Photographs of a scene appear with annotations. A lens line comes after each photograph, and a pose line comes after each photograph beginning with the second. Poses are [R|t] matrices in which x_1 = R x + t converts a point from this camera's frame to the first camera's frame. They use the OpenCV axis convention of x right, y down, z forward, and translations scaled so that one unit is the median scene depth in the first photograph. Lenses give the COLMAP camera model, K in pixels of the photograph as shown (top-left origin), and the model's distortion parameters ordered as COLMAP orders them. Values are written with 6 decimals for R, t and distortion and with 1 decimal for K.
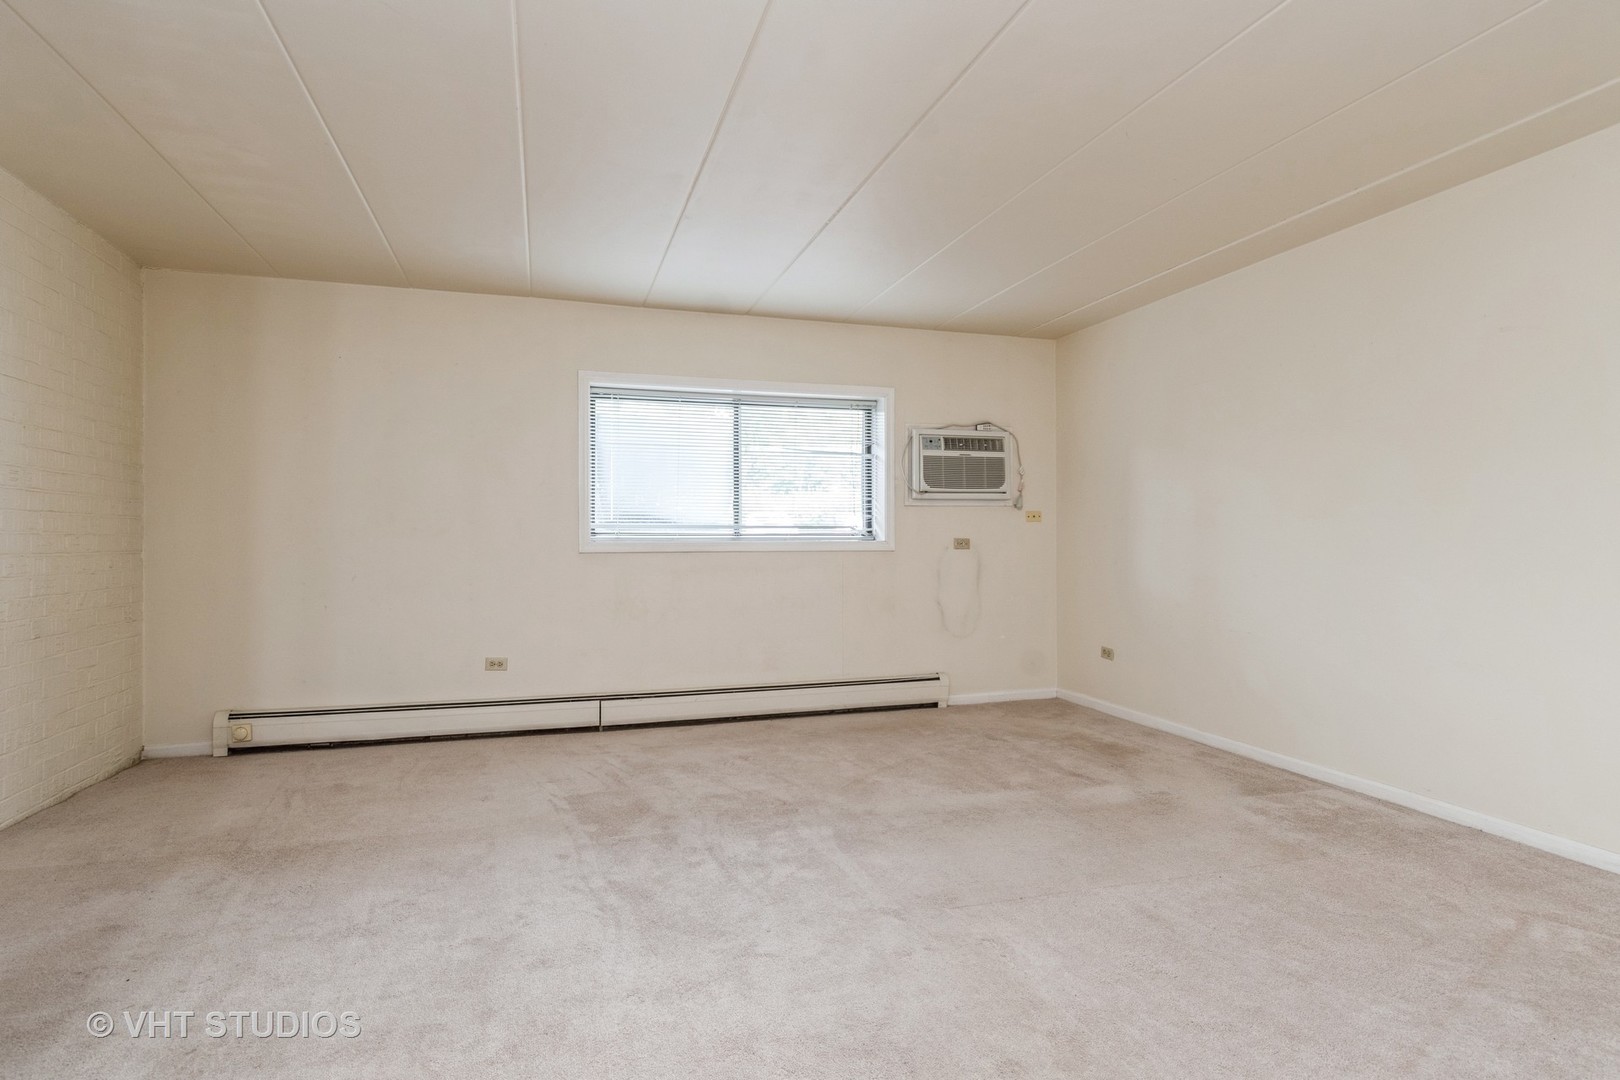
lens RADIAL K [[865.3, 0, 813.5], [0, 865.3, 544.9], [0, 0, 1]] dist [0.020512, -0.001154]
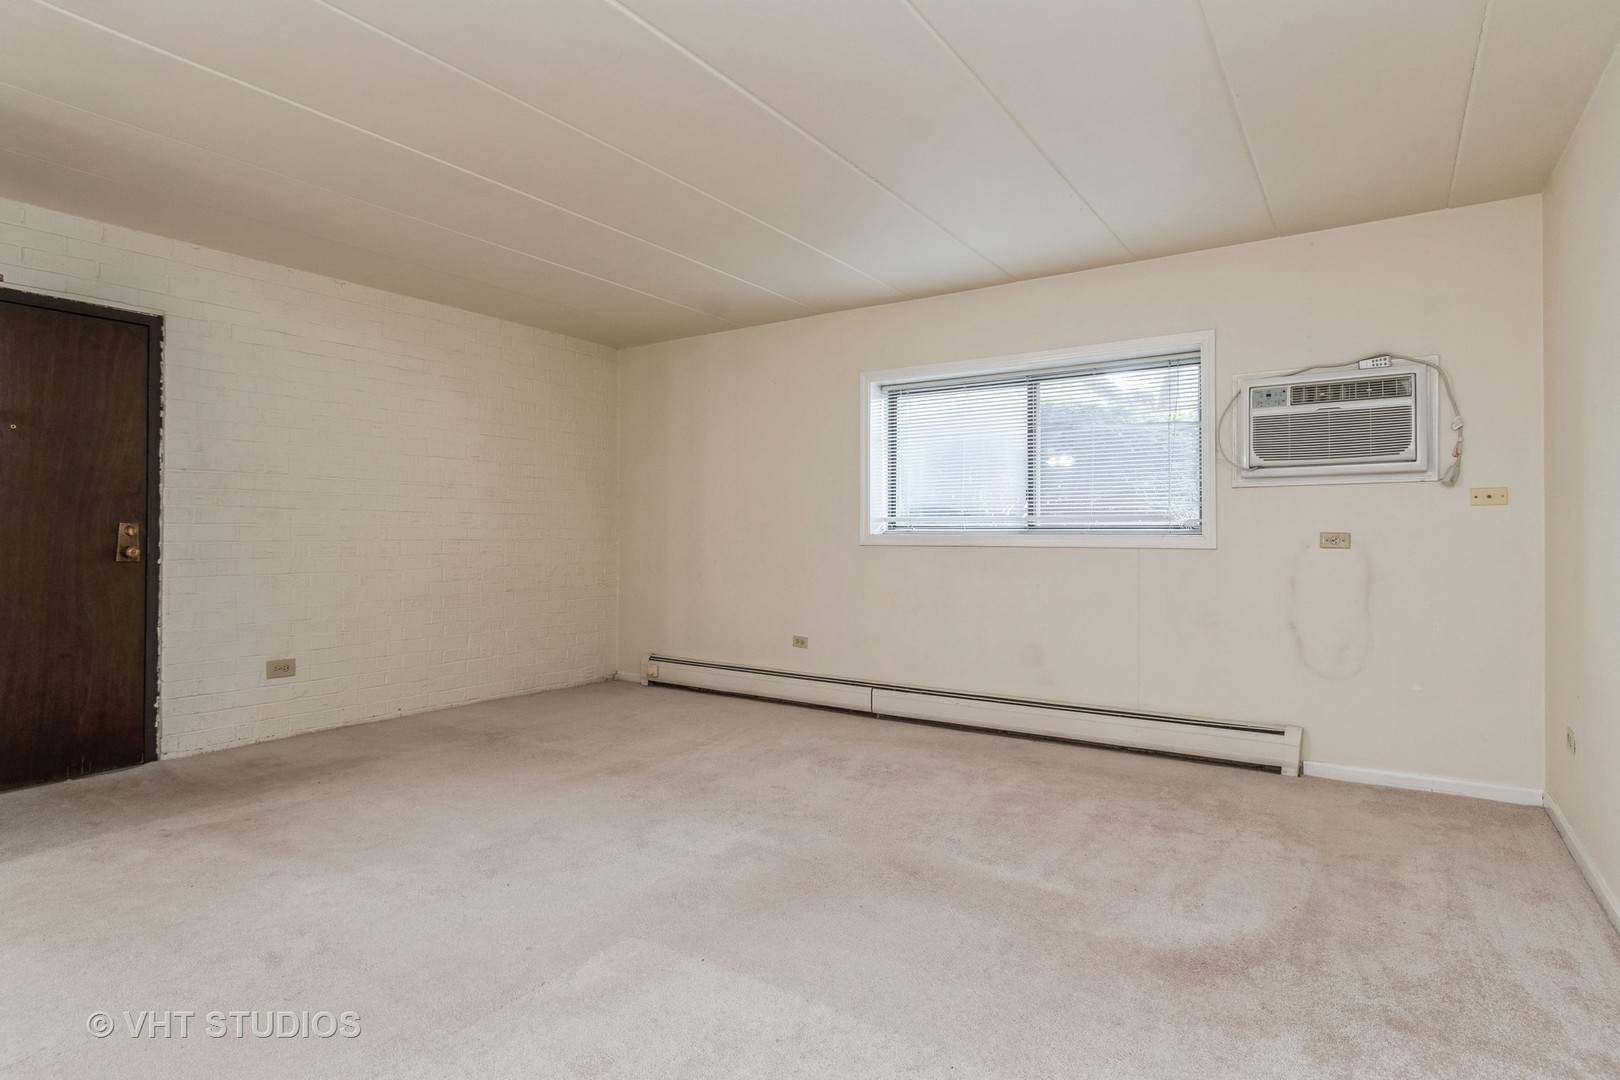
lens RADIAL K [[865.3, 0, 814.6], [0, 865.3, 534.9], [0, 0, 1]] dist [0.020512, -0.001154]
pose [[0.621560, 0.004504, -0.783354, 0.461280], [-0.007630, 0.999971, -0.000305, -0.002510], [0.783329, 0.006166, 0.621576, 0.266325]]
